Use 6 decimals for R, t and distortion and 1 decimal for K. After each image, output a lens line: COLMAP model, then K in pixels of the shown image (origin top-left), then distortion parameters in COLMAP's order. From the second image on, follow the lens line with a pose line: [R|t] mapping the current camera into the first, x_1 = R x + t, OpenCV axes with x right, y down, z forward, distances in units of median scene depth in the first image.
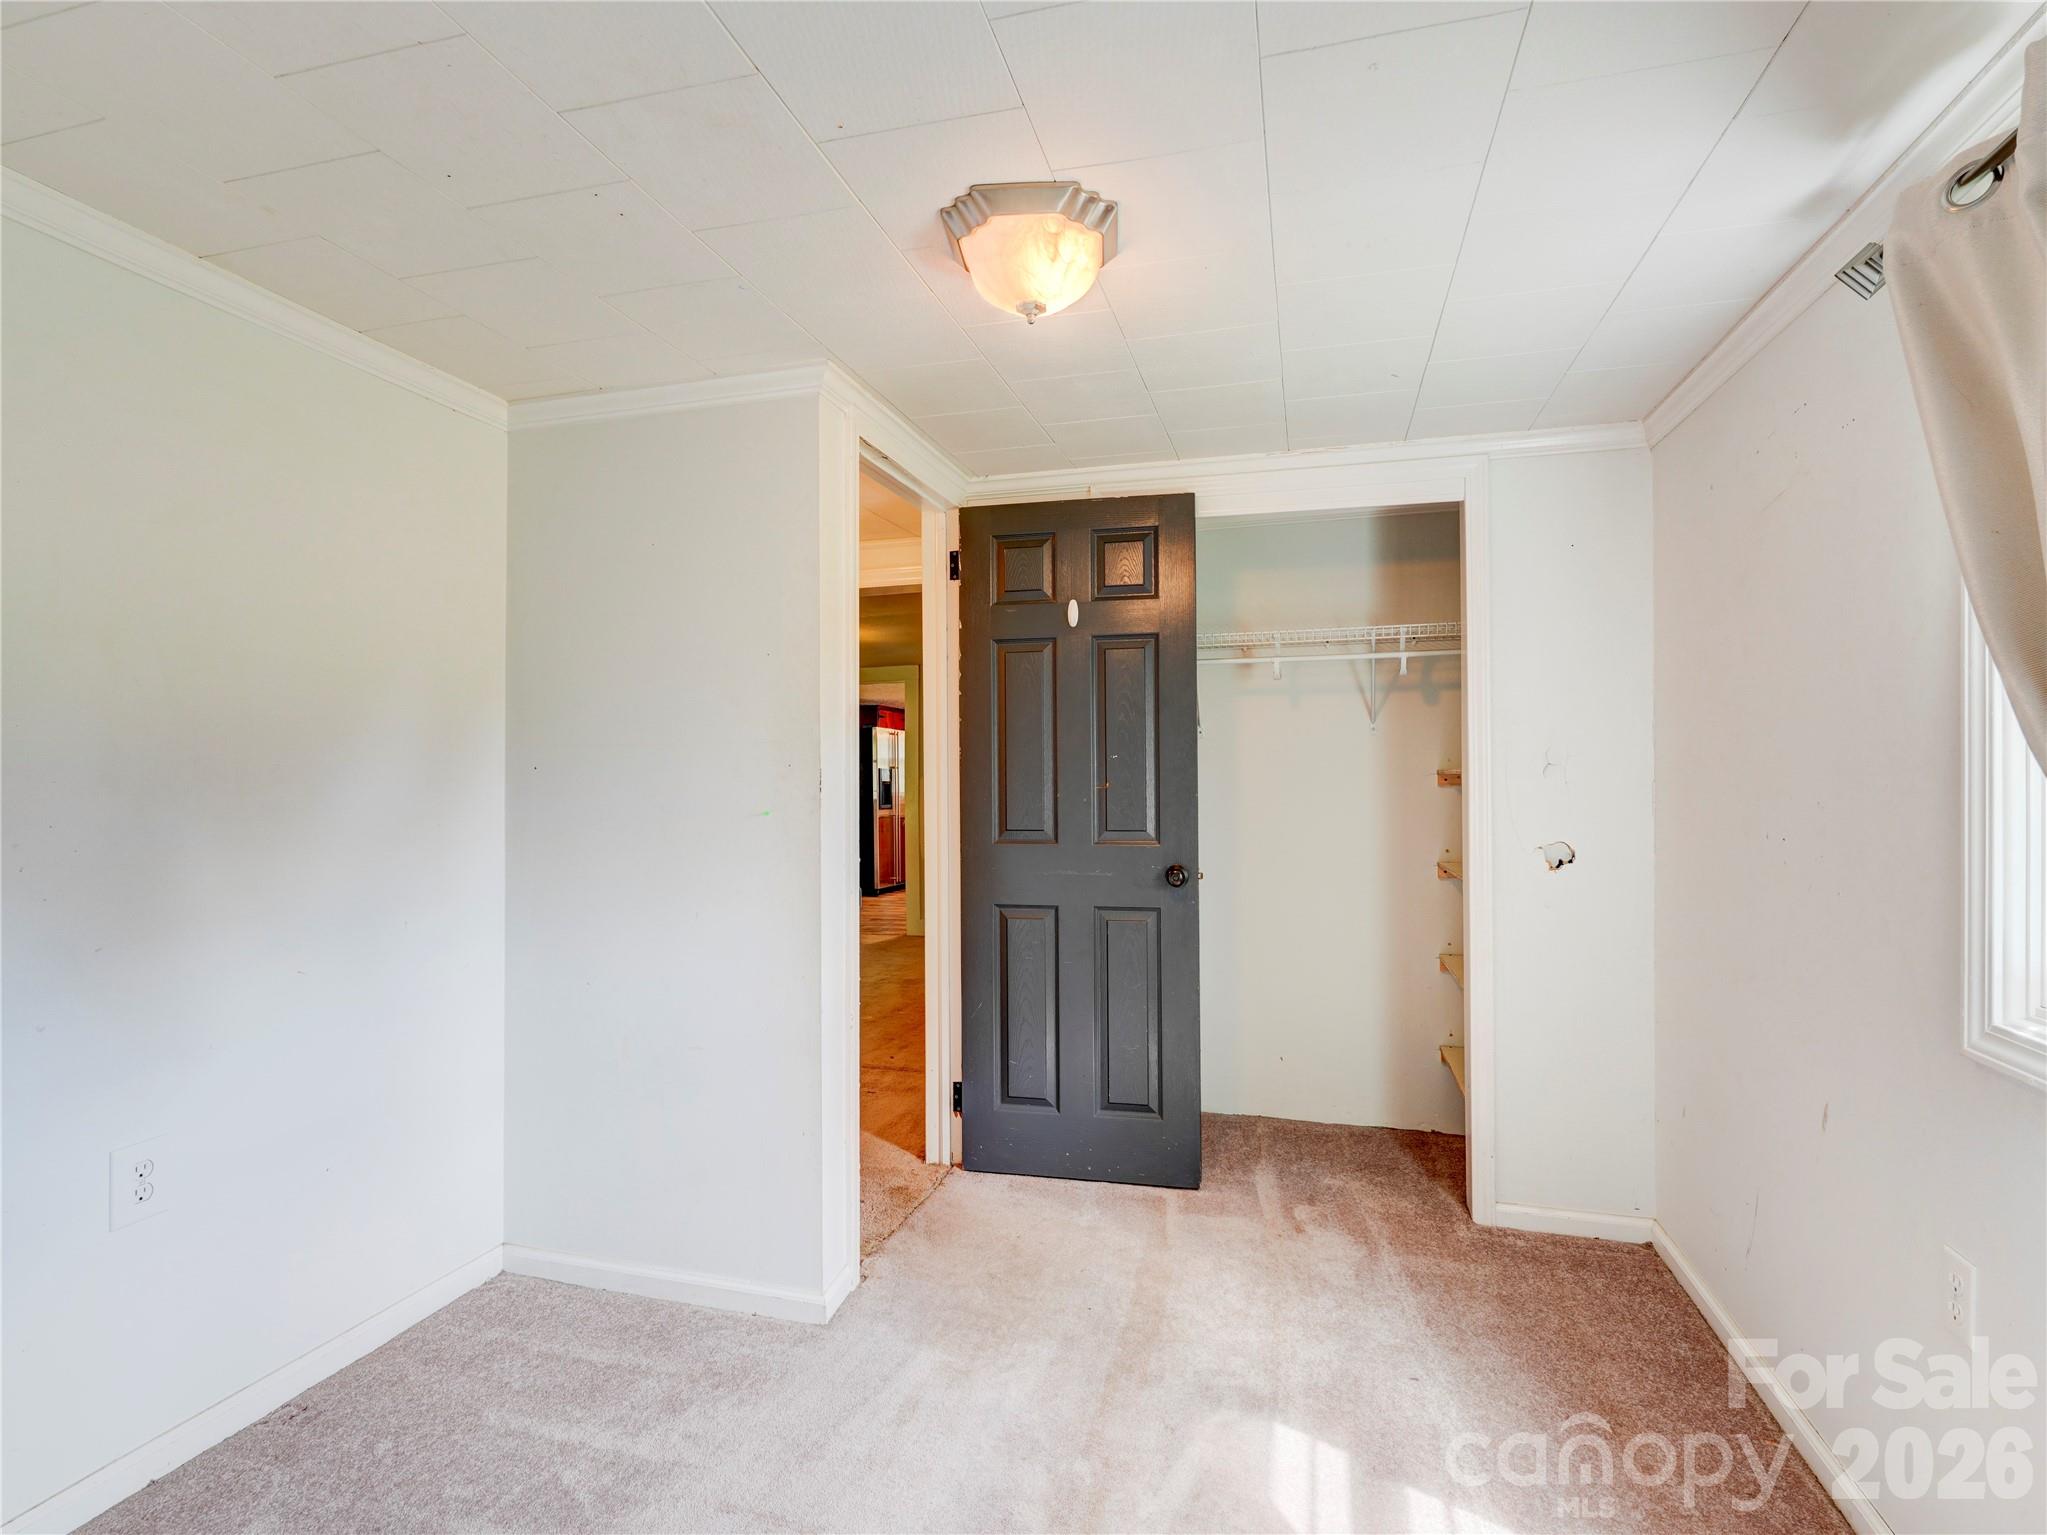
lens RADIAL K [[1001.9, 0, 1025.2], [0, 1001.9, 768.7], [0, 0, 1]] dist [0.000014, 0.001509]
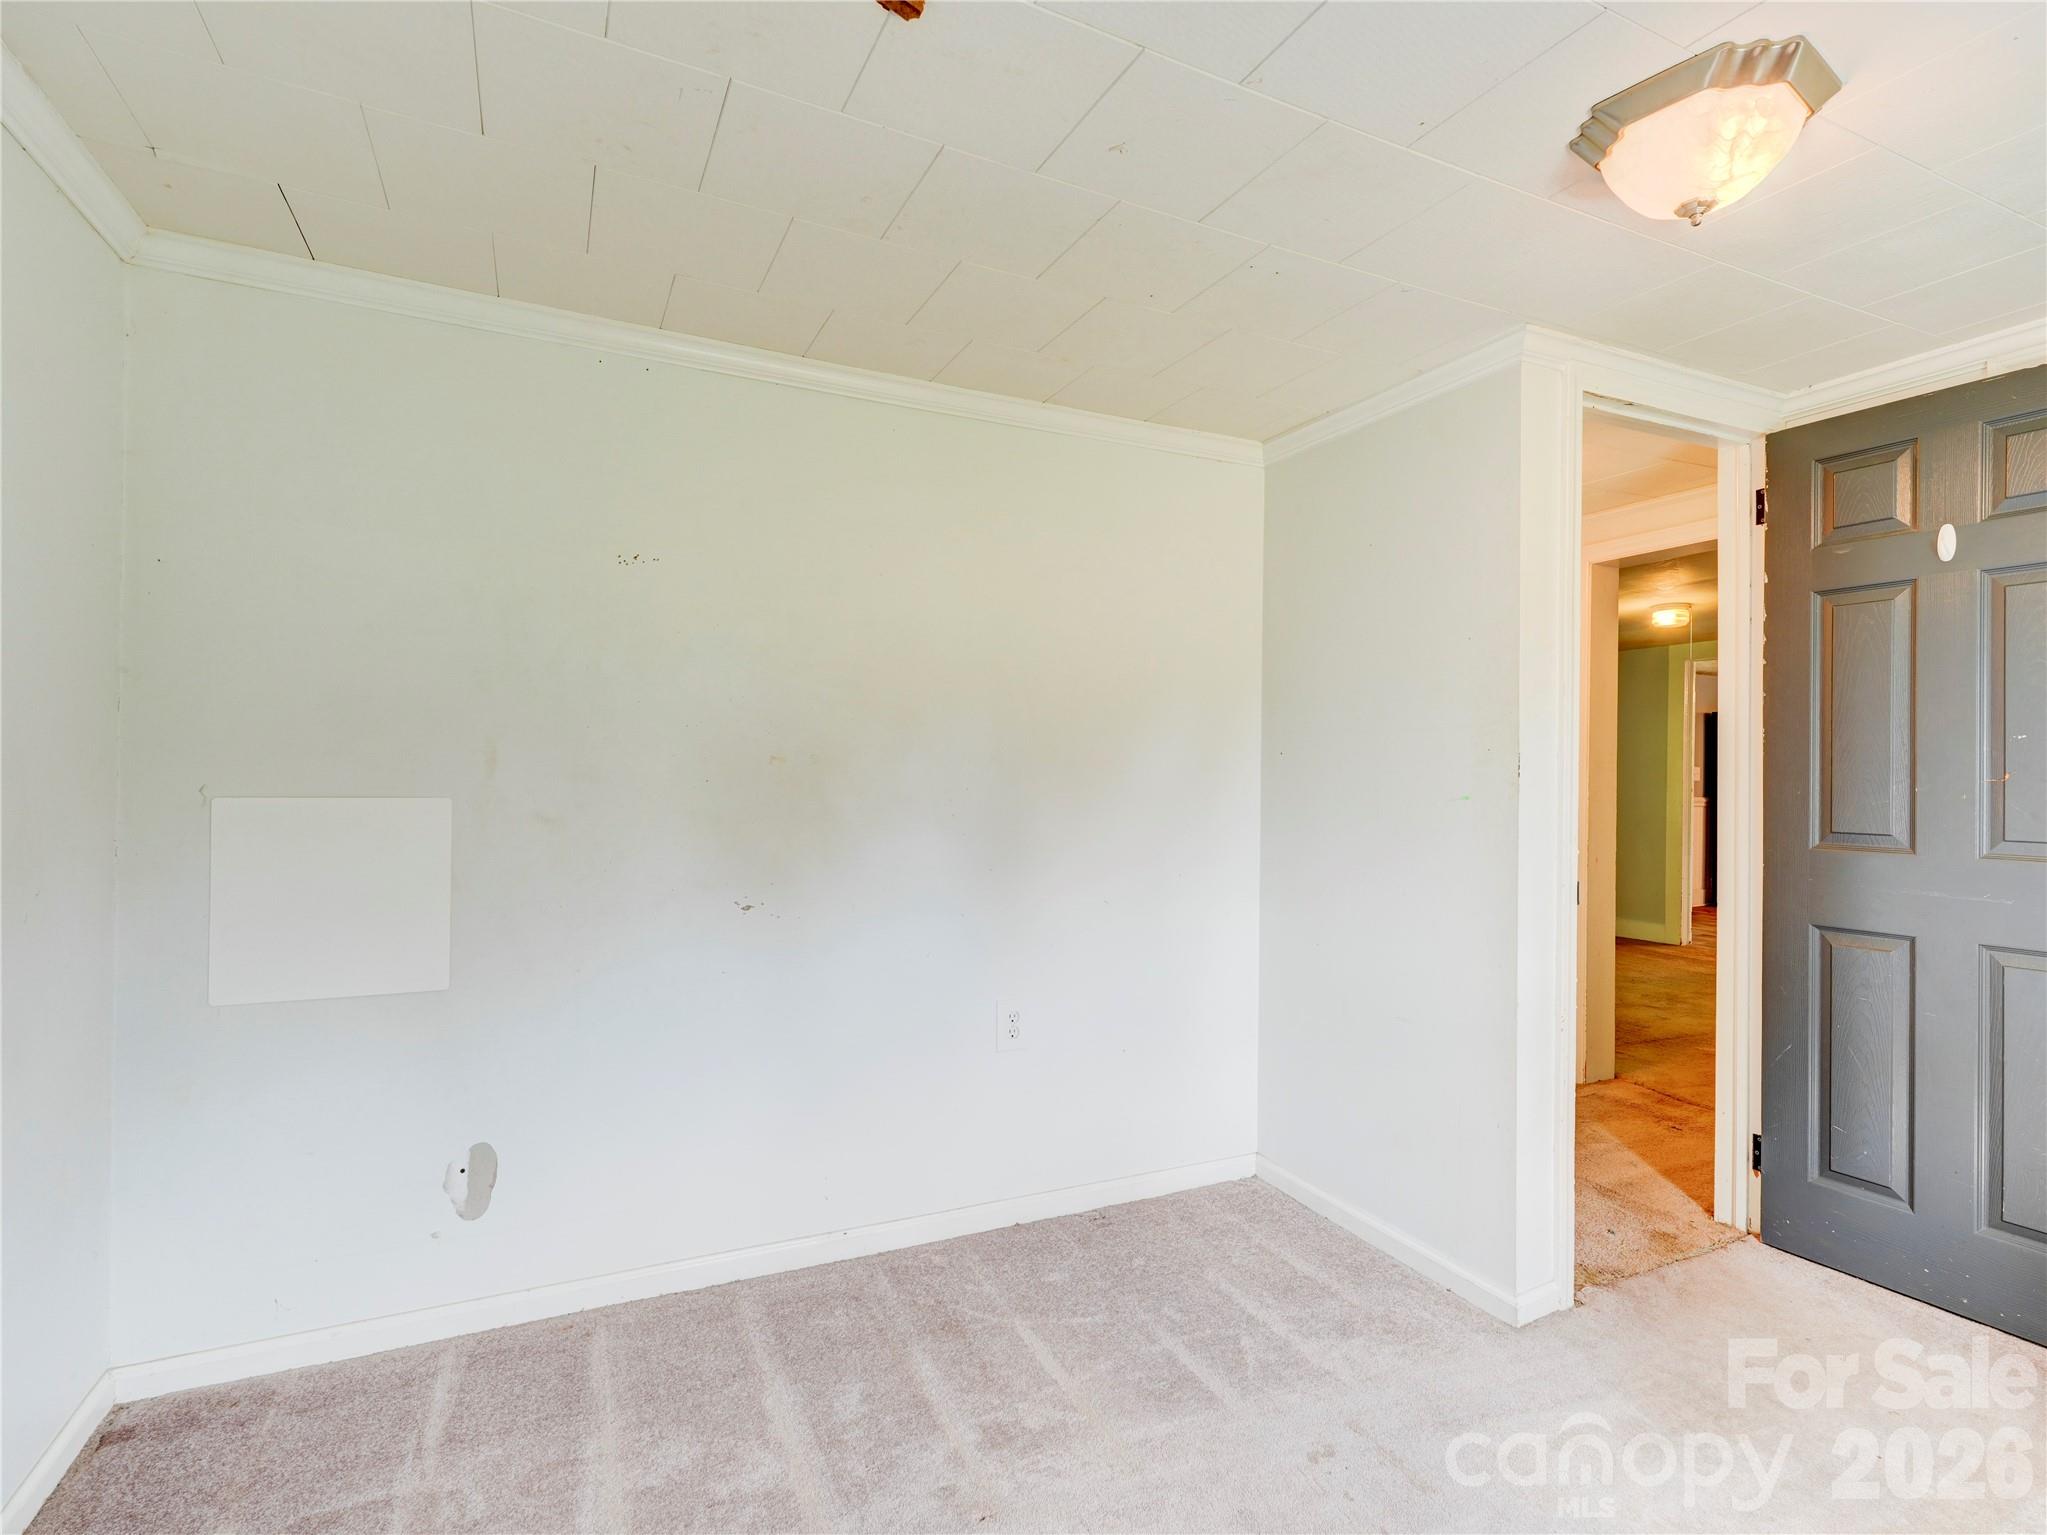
lens RADIAL K [[1001.9, 0, 1025.2], [0, 1001.9, 768.7], [0, 0, 1]] dist [0.000014, 0.001509]
pose [[0.666567, 0.010010, -0.745378, 0.176593], [-0.002575, 0.999935, 0.011126, 0.005324], [0.745441, -0.005497, 0.666549, 0.004525]]
